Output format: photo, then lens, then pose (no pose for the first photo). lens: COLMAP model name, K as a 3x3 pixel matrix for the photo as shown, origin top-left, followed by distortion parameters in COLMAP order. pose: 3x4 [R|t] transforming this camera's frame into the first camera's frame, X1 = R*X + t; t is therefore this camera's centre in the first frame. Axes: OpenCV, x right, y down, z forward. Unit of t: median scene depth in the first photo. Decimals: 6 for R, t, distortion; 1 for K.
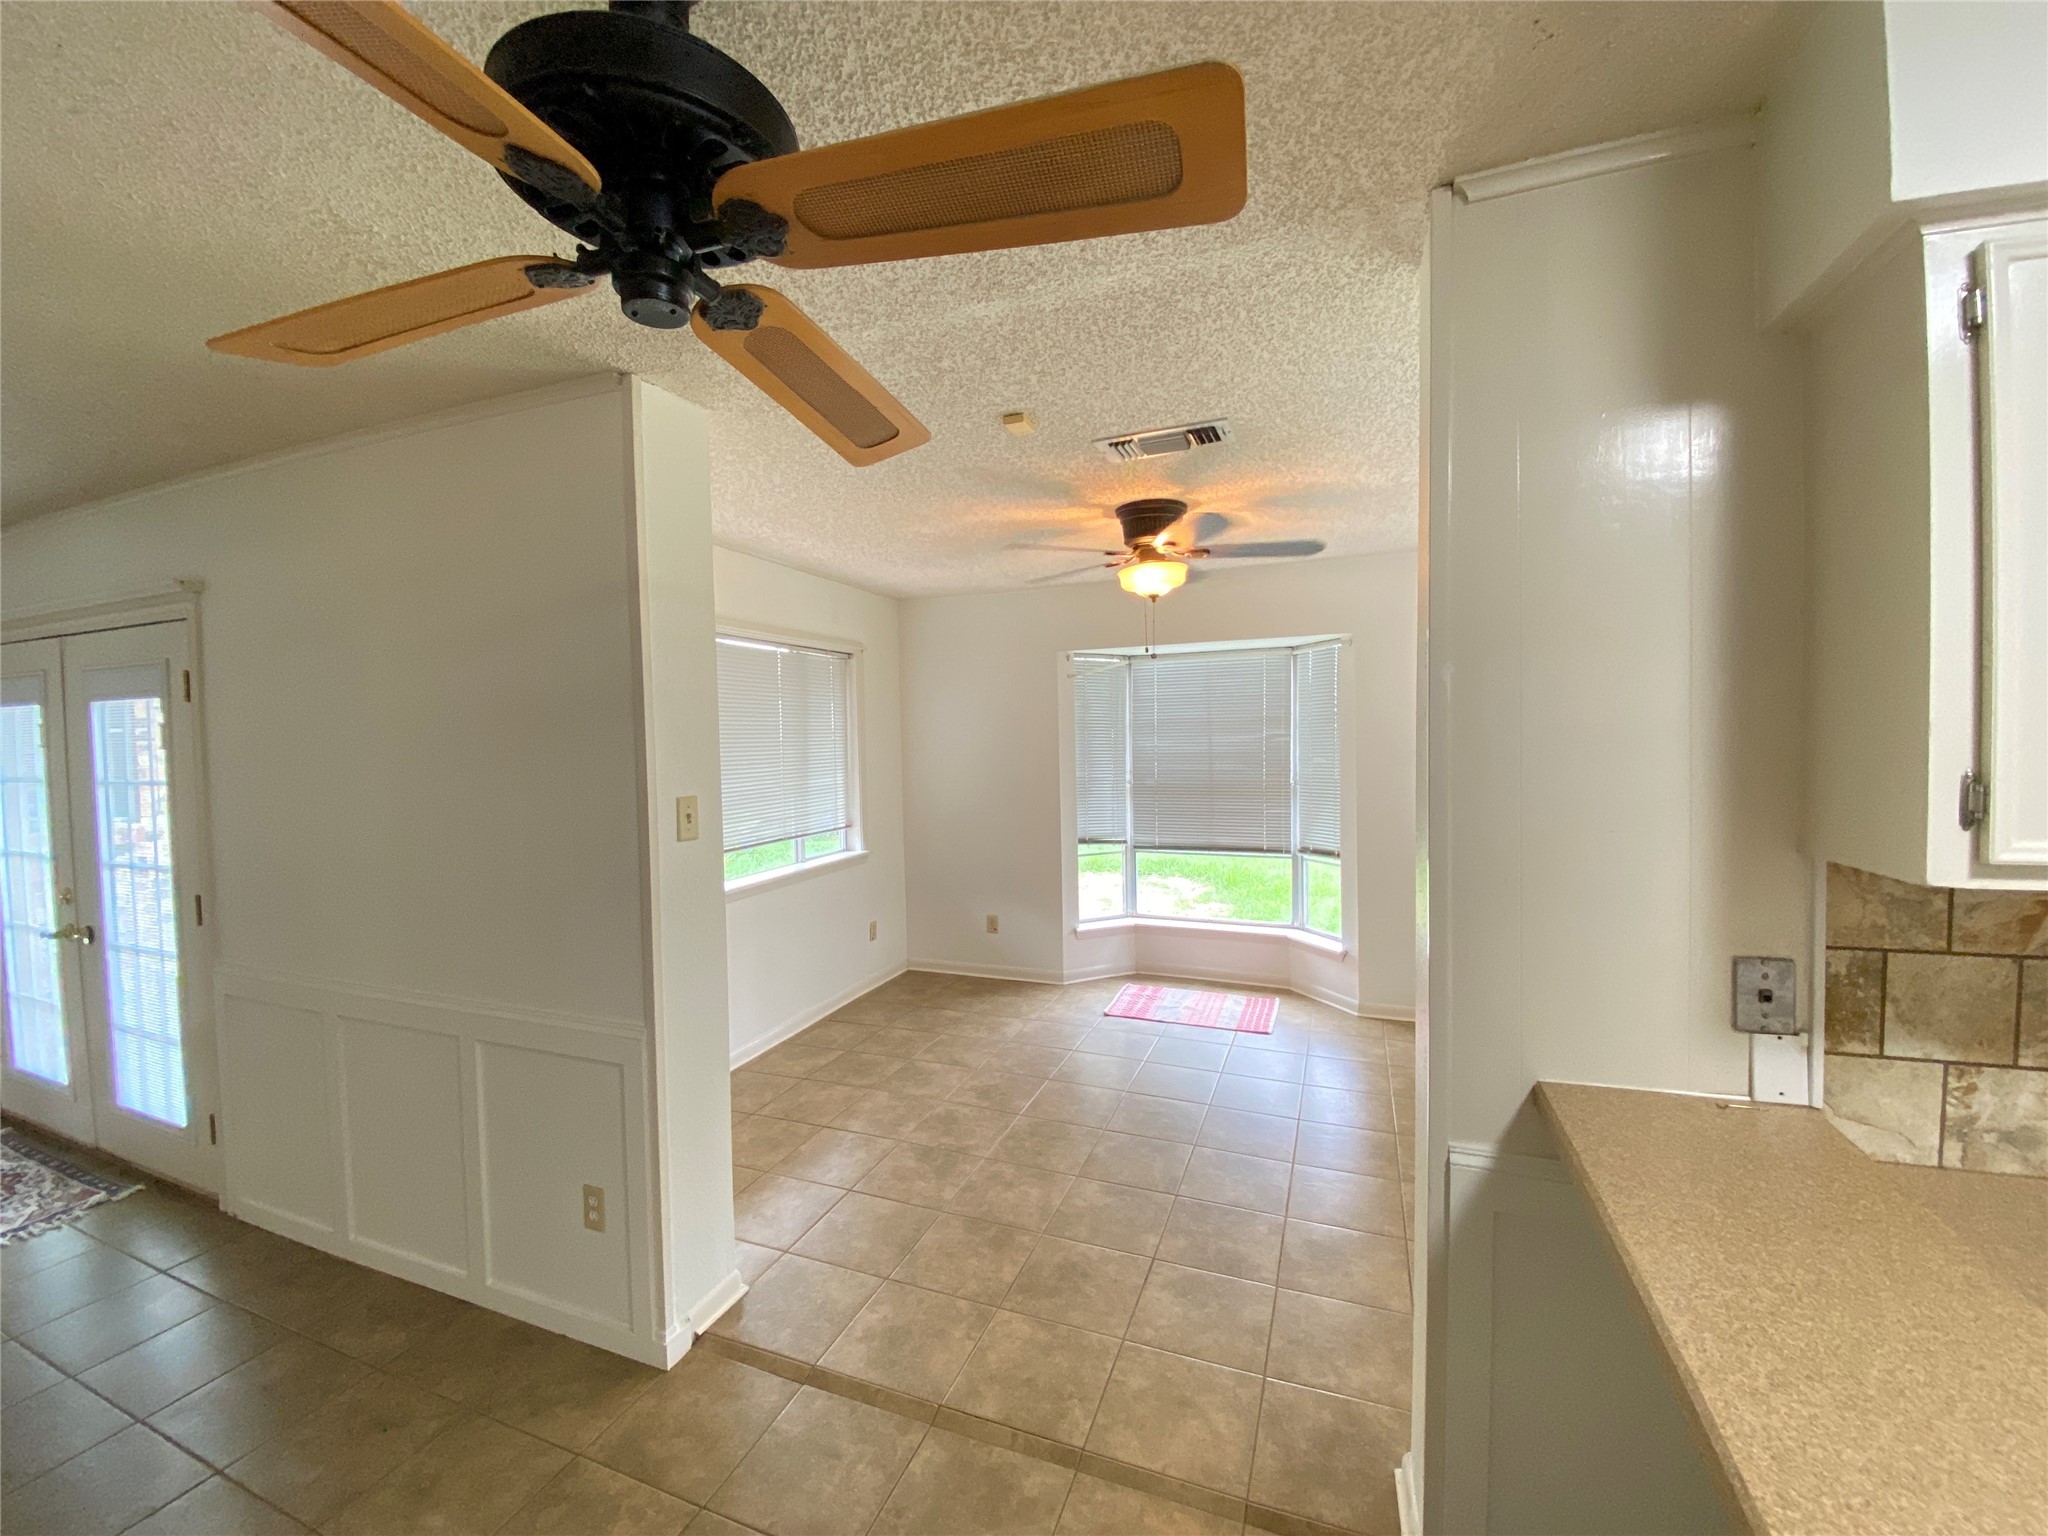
lens RADIAL K [[825.1, 0, 1029.0], [0, 825.1, 765.9], [0, 0, 1]] dist [0.013353, -0.016350]
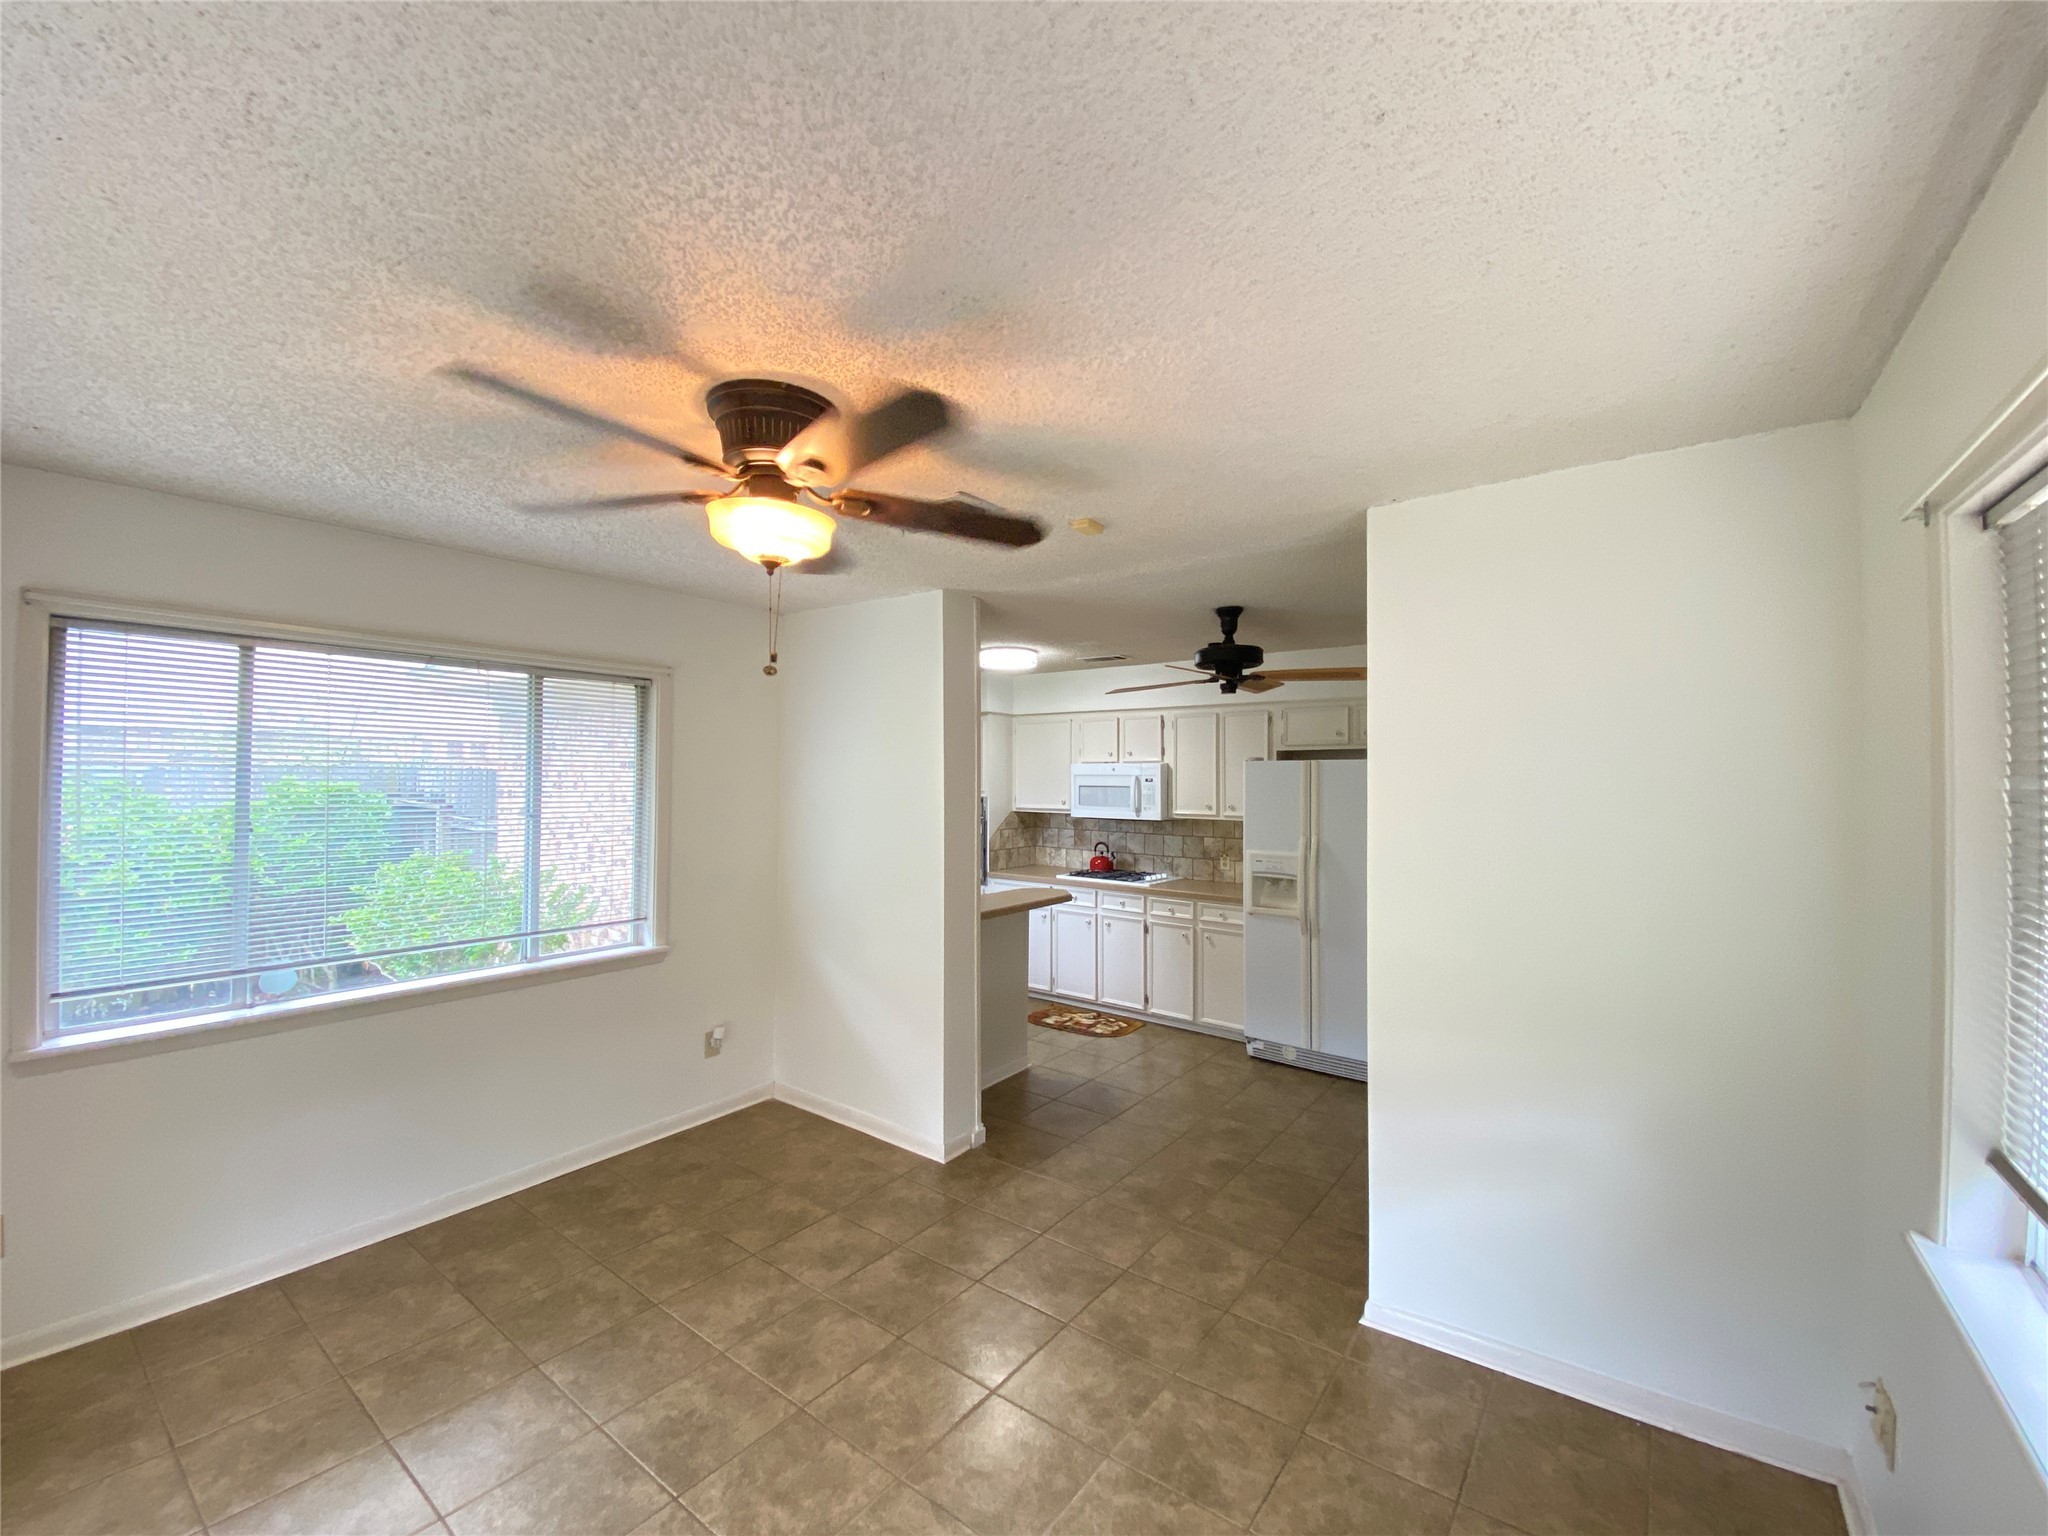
lens RADIAL K [[825.1, 0, 1029.0], [0, 825.1, 765.9], [0, 0, 1]] dist [0.013353, -0.016350]
pose [[-0.963394, 0.016597, 0.267575, -0.119578], [0.021812, 0.999625, 0.016531, -0.055315], [-0.267200, 0.021763, -0.963395, 1.107249]]
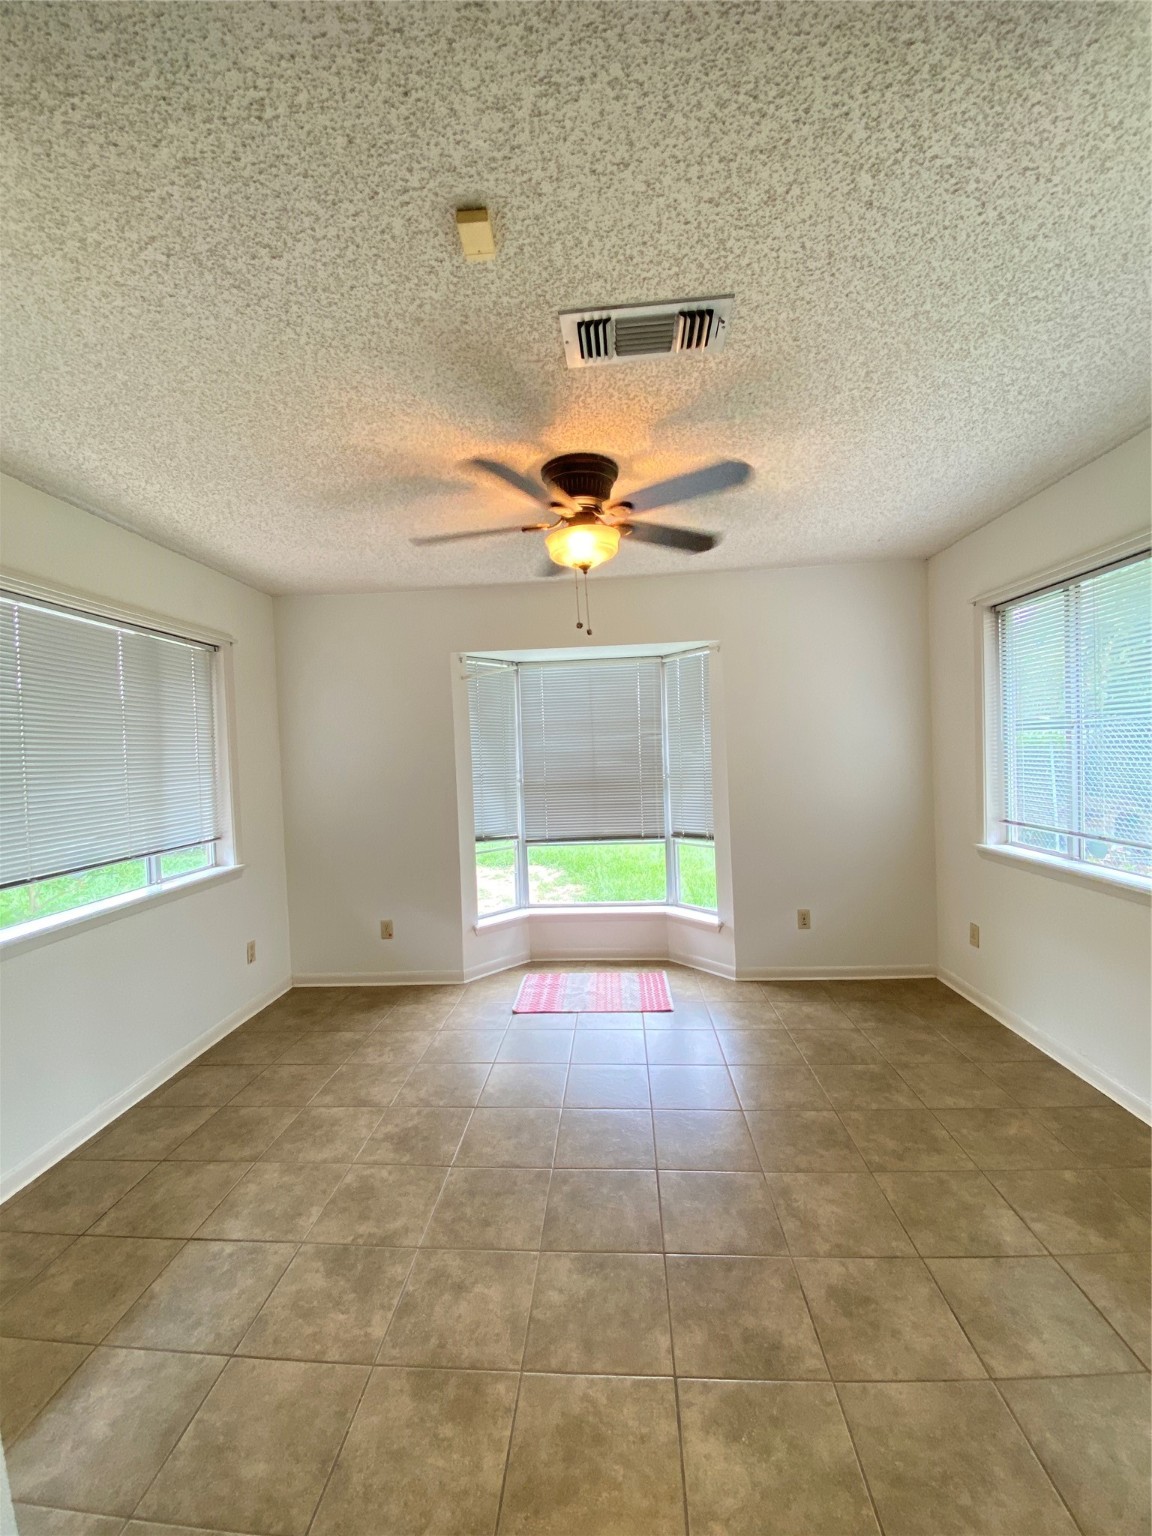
lens RADIAL K [[618.8, 0, 582.8], [0, 618.8, 763.6], [0, 0, 1]] dist [0.013353, -0.016350]
pose [[0.951116, -0.023821, 0.307912, -0.051303], [0.031622, 0.999292, -0.020367, 0.019080], [-0.307209, 0.029108, 0.951197, 0.253154]]
